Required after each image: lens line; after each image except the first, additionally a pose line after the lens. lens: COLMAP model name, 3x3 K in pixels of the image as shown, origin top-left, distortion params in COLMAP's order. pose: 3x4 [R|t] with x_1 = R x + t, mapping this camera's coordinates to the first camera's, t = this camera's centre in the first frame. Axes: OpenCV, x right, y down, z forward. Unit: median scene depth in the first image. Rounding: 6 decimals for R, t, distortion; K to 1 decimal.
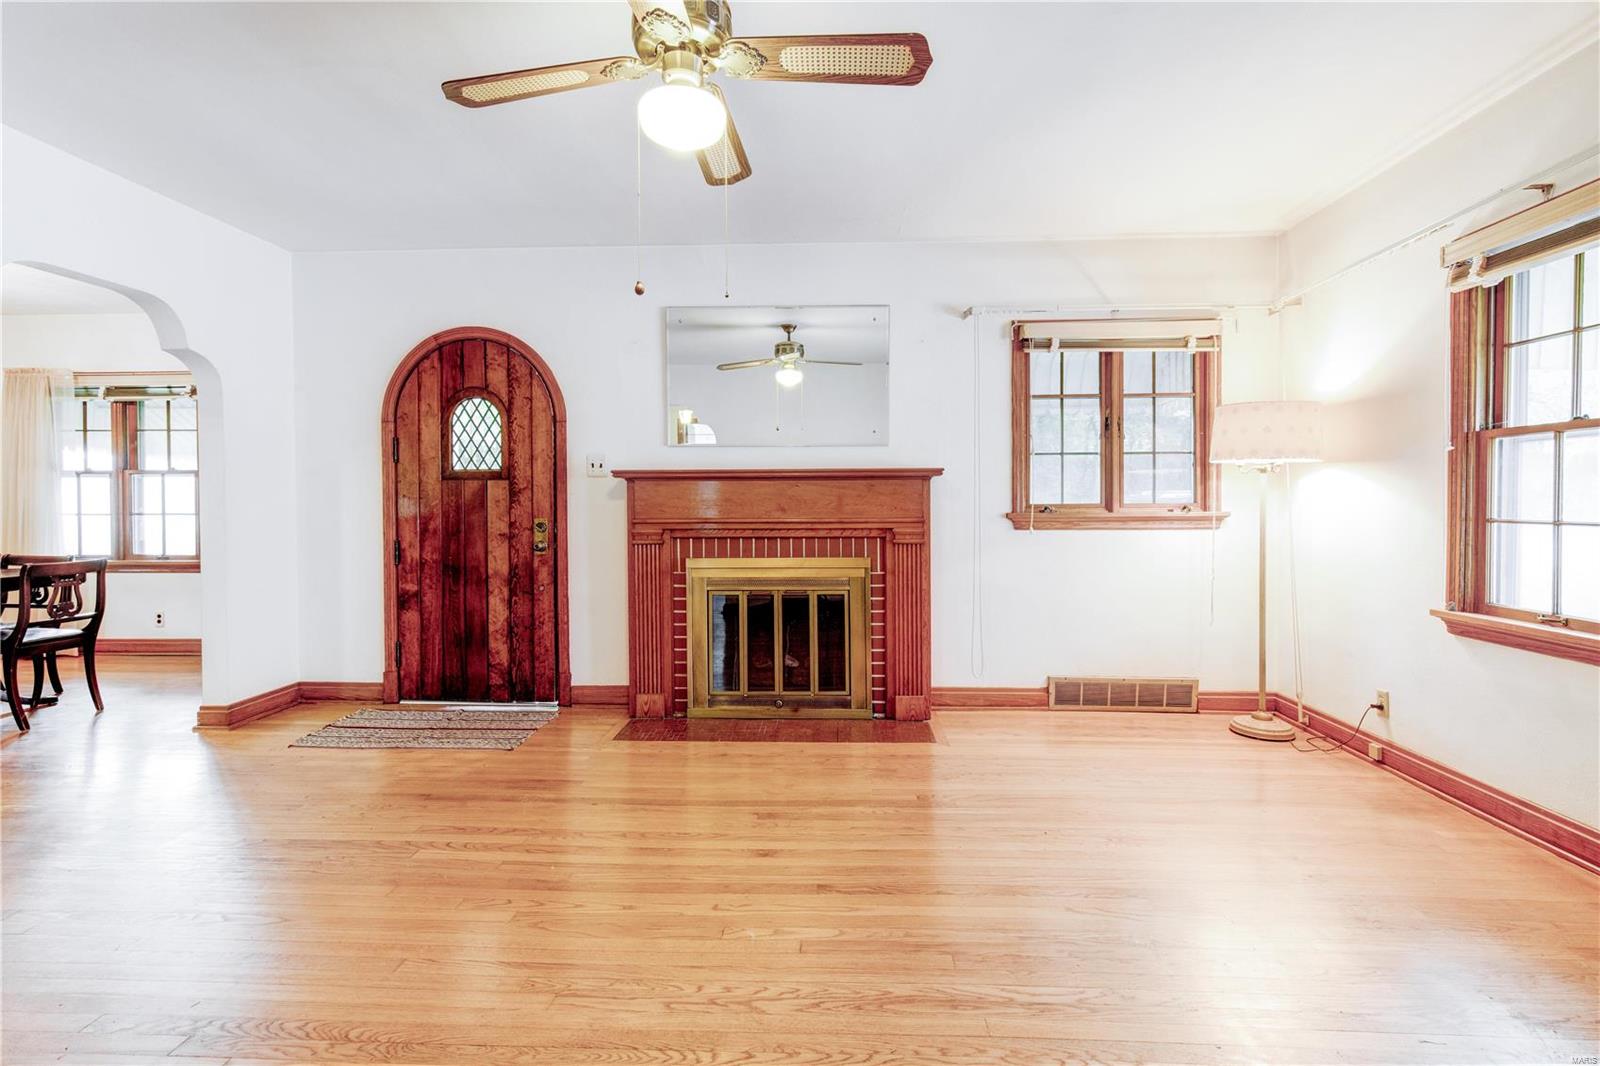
lens RADIAL K [[742.1, 0, 806.8], [0, 742.1, 514.1], [0, 0, 1]] dist [0.001466, 0.000283]
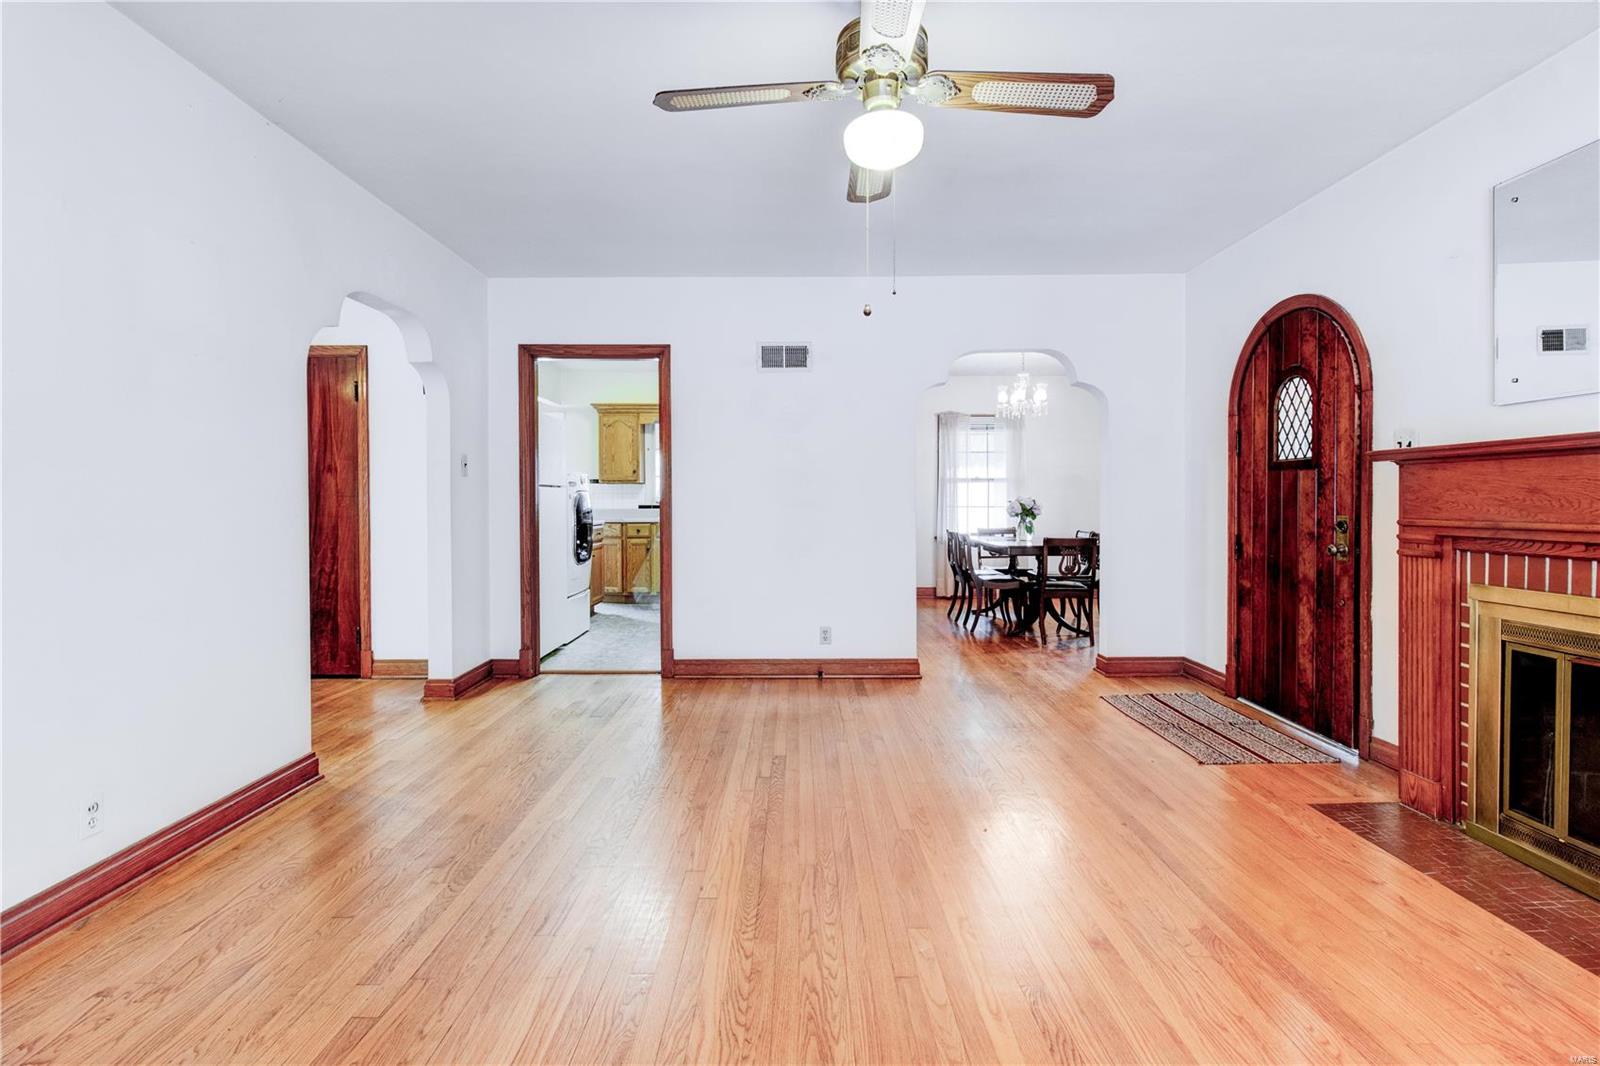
lens RADIAL K [[746.3, 0, 806.4], [0, 746.3, 513.3], [0, 0, 1]] dist [0.001234, -0.000300]
pose [[0.057516, 0.019701, -0.998150, 0.426474], [-0.012687, 0.999739, 0.019002, -0.004959], [0.998264, 0.011571, 0.057751, 0.386196]]
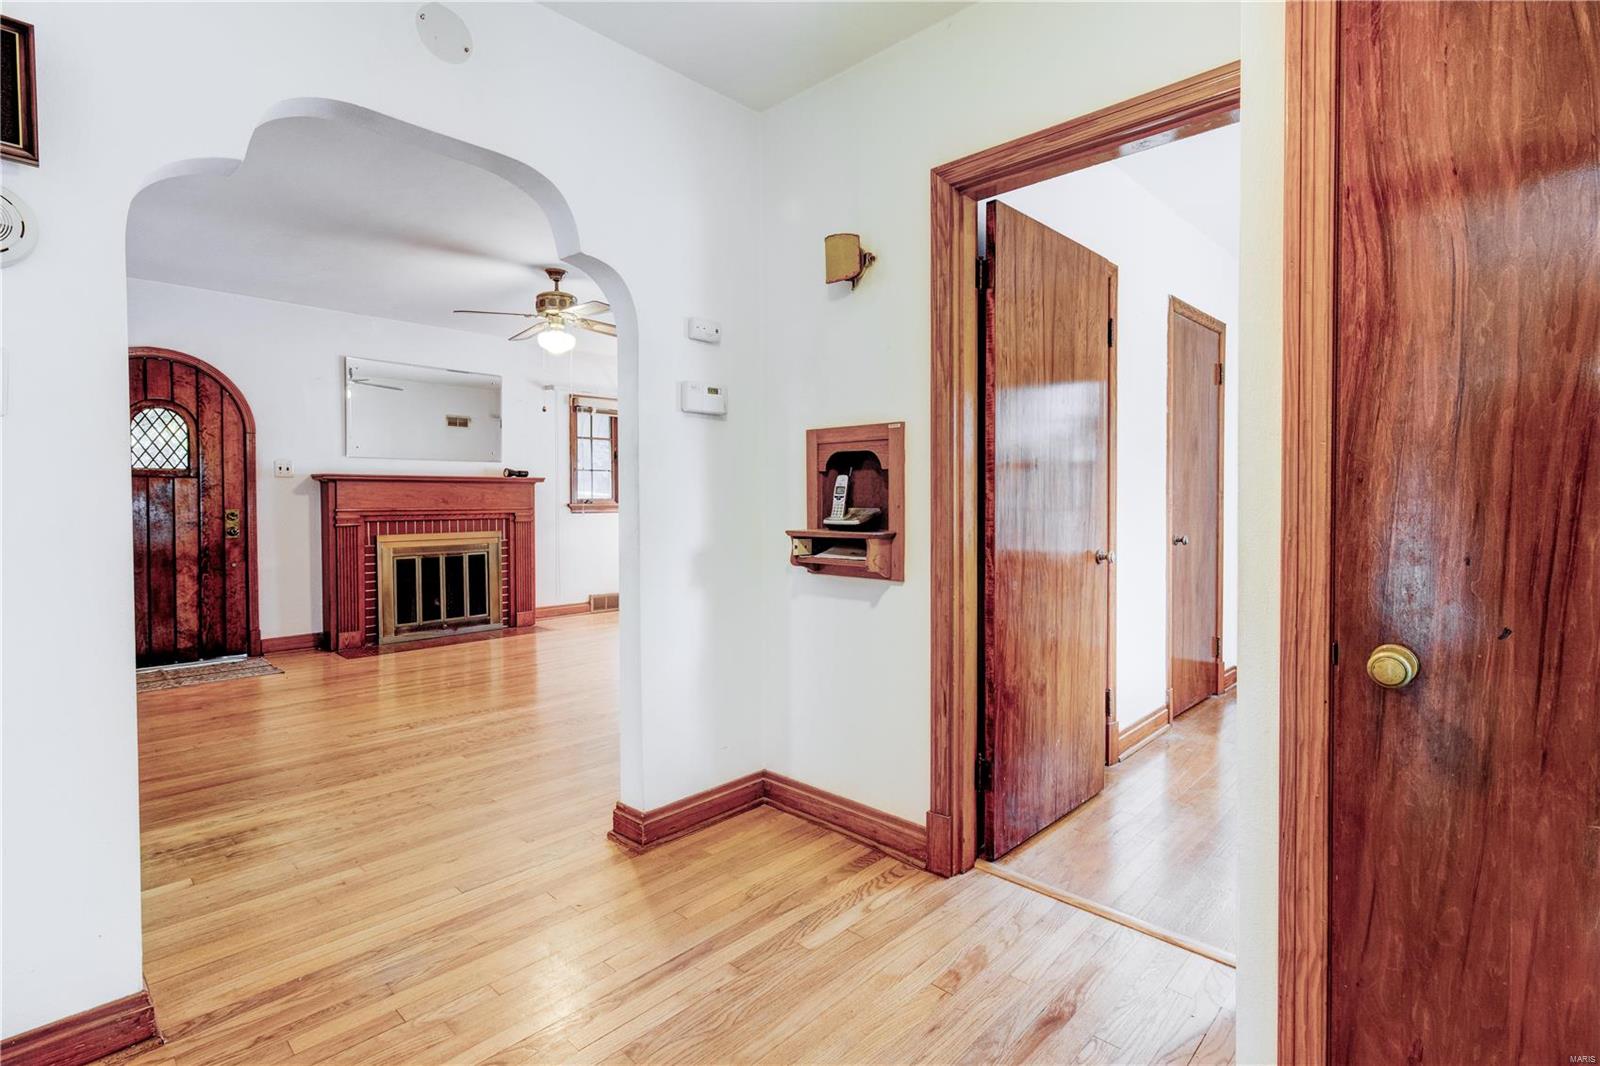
lens RADIAL K [[762.3, 0, 805.5], [0, 762.3, 511.0], [0, 0, 1]] dist [0.002626, 0.000335]
pose [[0.655499, -0.009935, 0.755131, -0.719727], [0.009155, 0.999945, 0.005209, 0.011093], [-0.755141, 0.003498, 0.655553, -0.597889]]
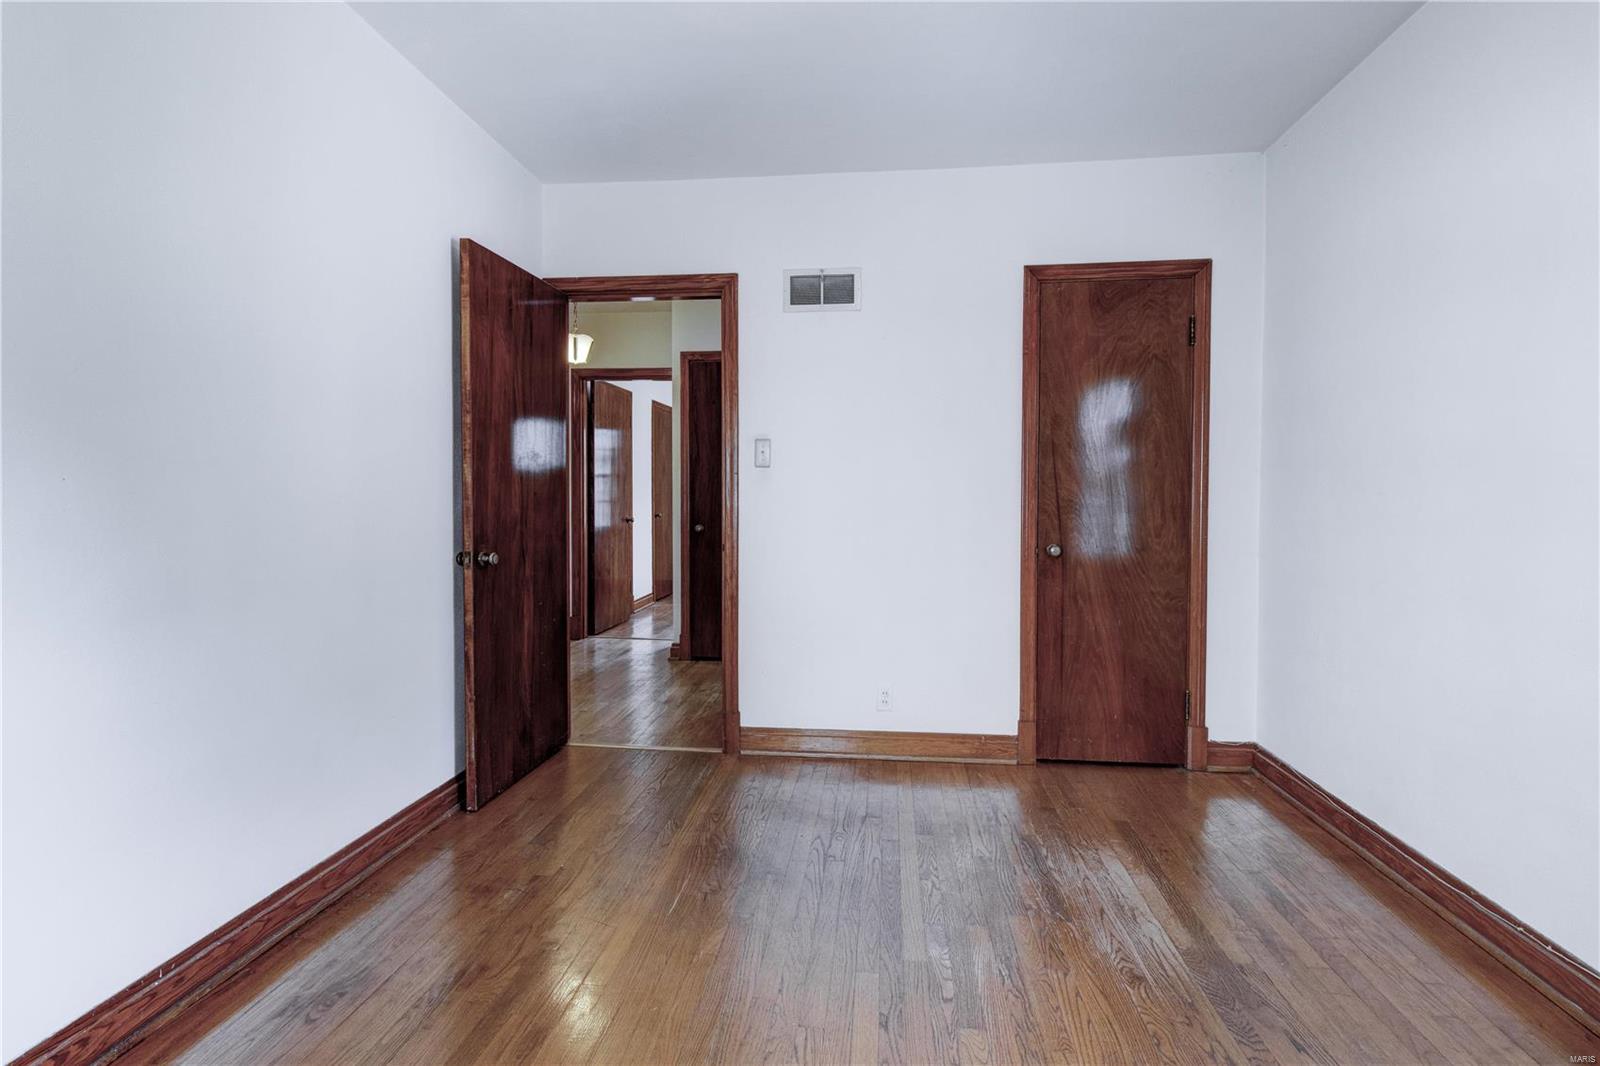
lens RADIAL K [[742.1, 0, 806.8], [0, 742.1, 514.1], [0, 0, 1]] dist [0.001466, 0.000283]
pose [[0.054667, -0.018452, 0.998334, -1.637167], [0.018134, 0.999683, 0.017484, 0.025463], [-0.998340, 0.017148, 0.054984, -0.830829]]
